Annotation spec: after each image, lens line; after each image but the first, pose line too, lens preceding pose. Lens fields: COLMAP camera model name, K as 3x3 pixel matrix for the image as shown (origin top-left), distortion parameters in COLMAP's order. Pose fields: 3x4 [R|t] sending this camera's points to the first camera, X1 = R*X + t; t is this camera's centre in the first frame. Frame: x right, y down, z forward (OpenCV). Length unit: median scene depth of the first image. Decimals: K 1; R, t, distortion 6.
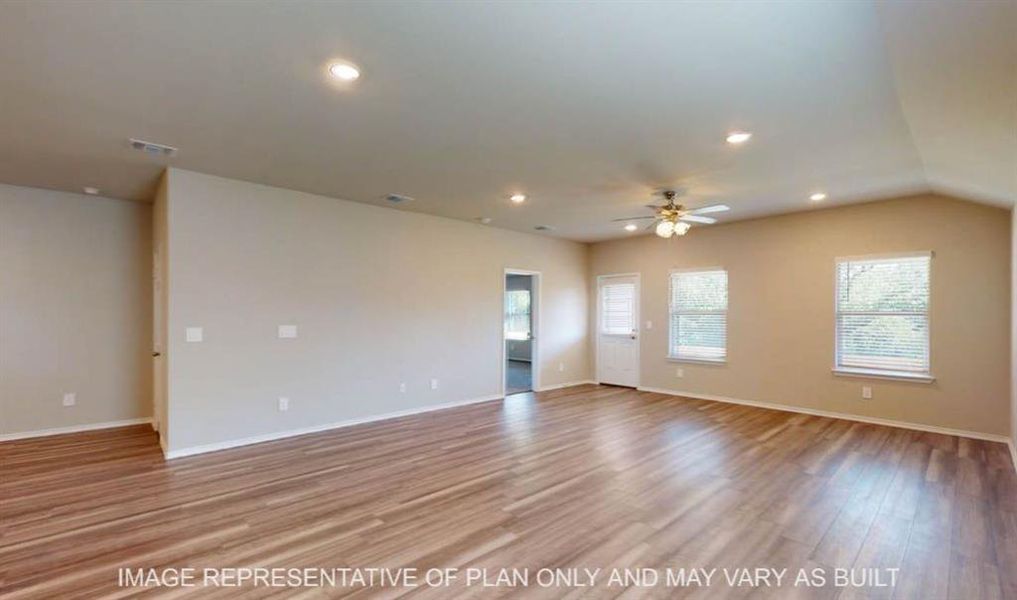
lens RADIAL K [[438.4, 0, 507.7], [0, 438.4, 314.2], [0, 0, 1]] dist [0.001540, 0.000001]
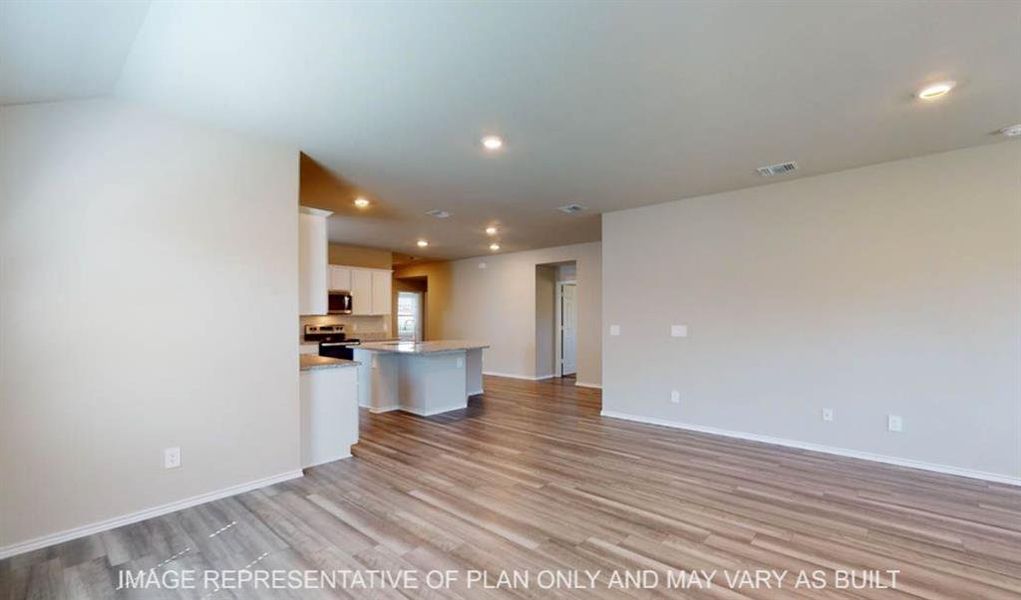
lens RADIAL K [[432.1, 0, 508.6], [0, 432.1, 320.9], [0, 0, 1]] dist [0.001392, 0.000157]
pose [[0.084505, 0.010965, -0.996363, 0.586934], [0.000388, 0.999939, 0.011037, 0.002004], [0.996423, -0.001319, 0.084496, 0.540630]]
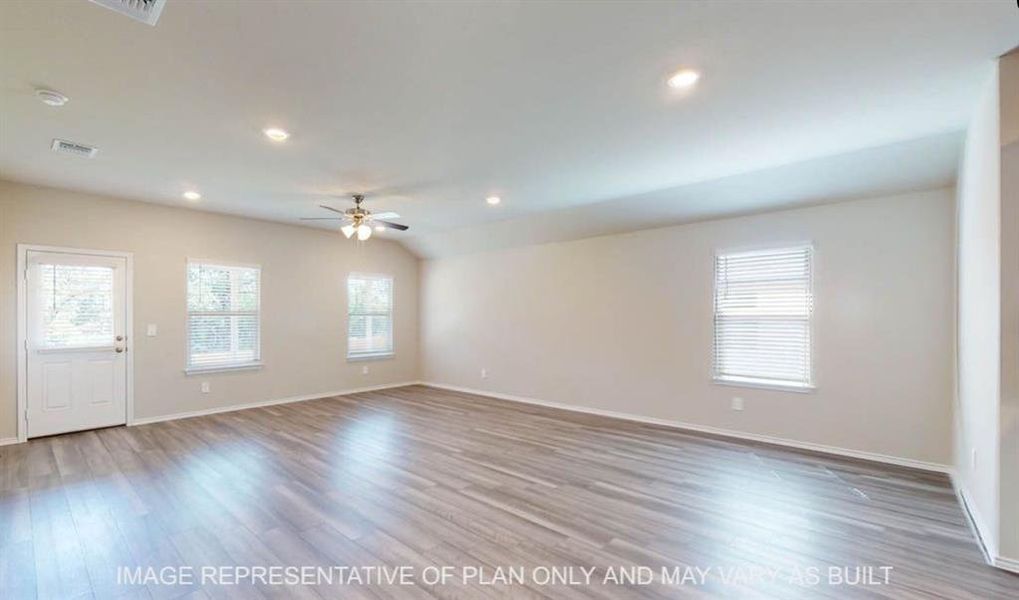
lens RADIAL K [[421.6, 0, 510.3], [0, 421.6, 314.4], [0, 0, 1]] dist [-0.003170, -0.000170]
pose [[-0.100691, 0.003801, 0.994910, -0.760645], [0.000316, 0.999993, -0.003789, 0.002860], [-0.994918, -0.000068, -0.100692, 0.865429]]
